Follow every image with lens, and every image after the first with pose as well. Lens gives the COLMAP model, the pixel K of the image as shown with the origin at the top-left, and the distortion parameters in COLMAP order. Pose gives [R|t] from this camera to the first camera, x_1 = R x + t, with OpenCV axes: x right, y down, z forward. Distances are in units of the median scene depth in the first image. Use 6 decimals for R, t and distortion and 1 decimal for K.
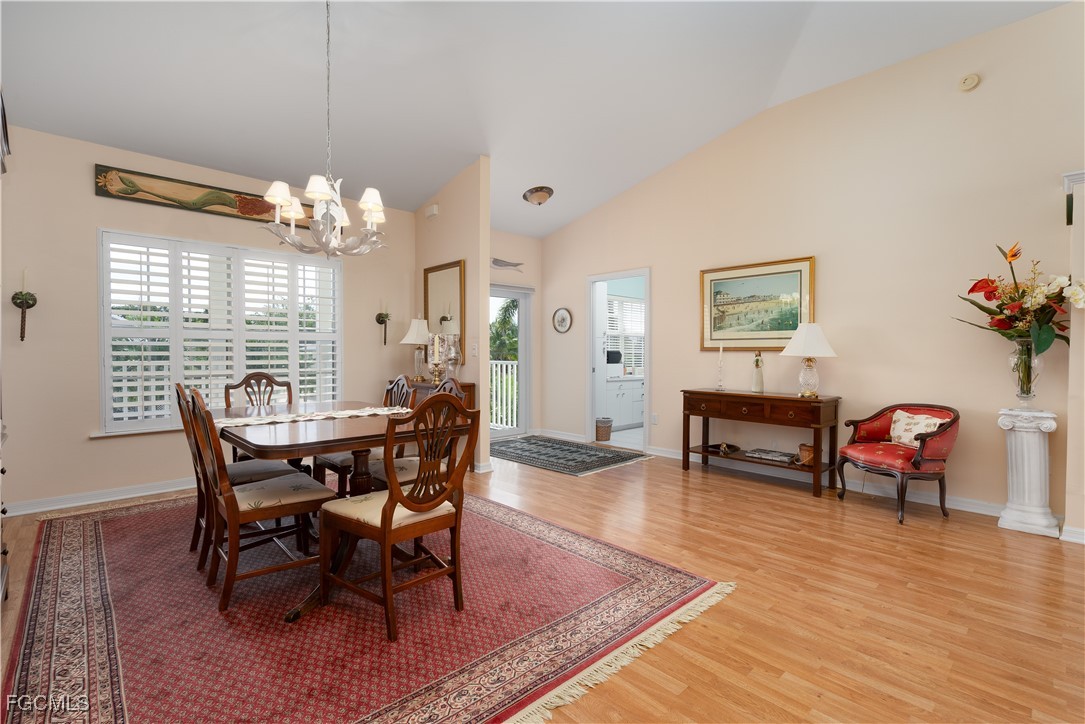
lens RADIAL K [[499.9, 0, 545.2], [0, 499.9, 358.5], [0, 0, 1]] dist [0.000338, -0.000488]
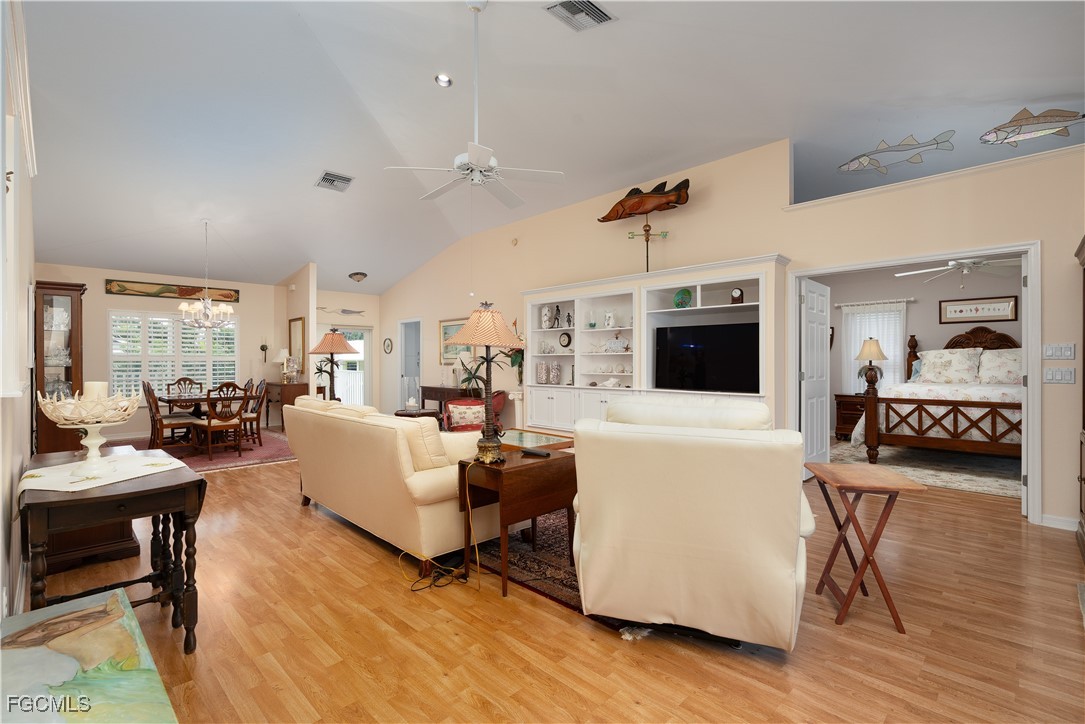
lens RADIAL K [[499.9, 0, 537.6], [0, 499.9, 360.7], [0, 0, 1]] dist [0.000338, -0.000488]
pose [[0.999833, -0.006024, 0.017248, 0.827628], [0.006309, 0.999843, -0.016556, 0.000796], [-0.017146, 0.016662, 0.999714, -1.064195]]
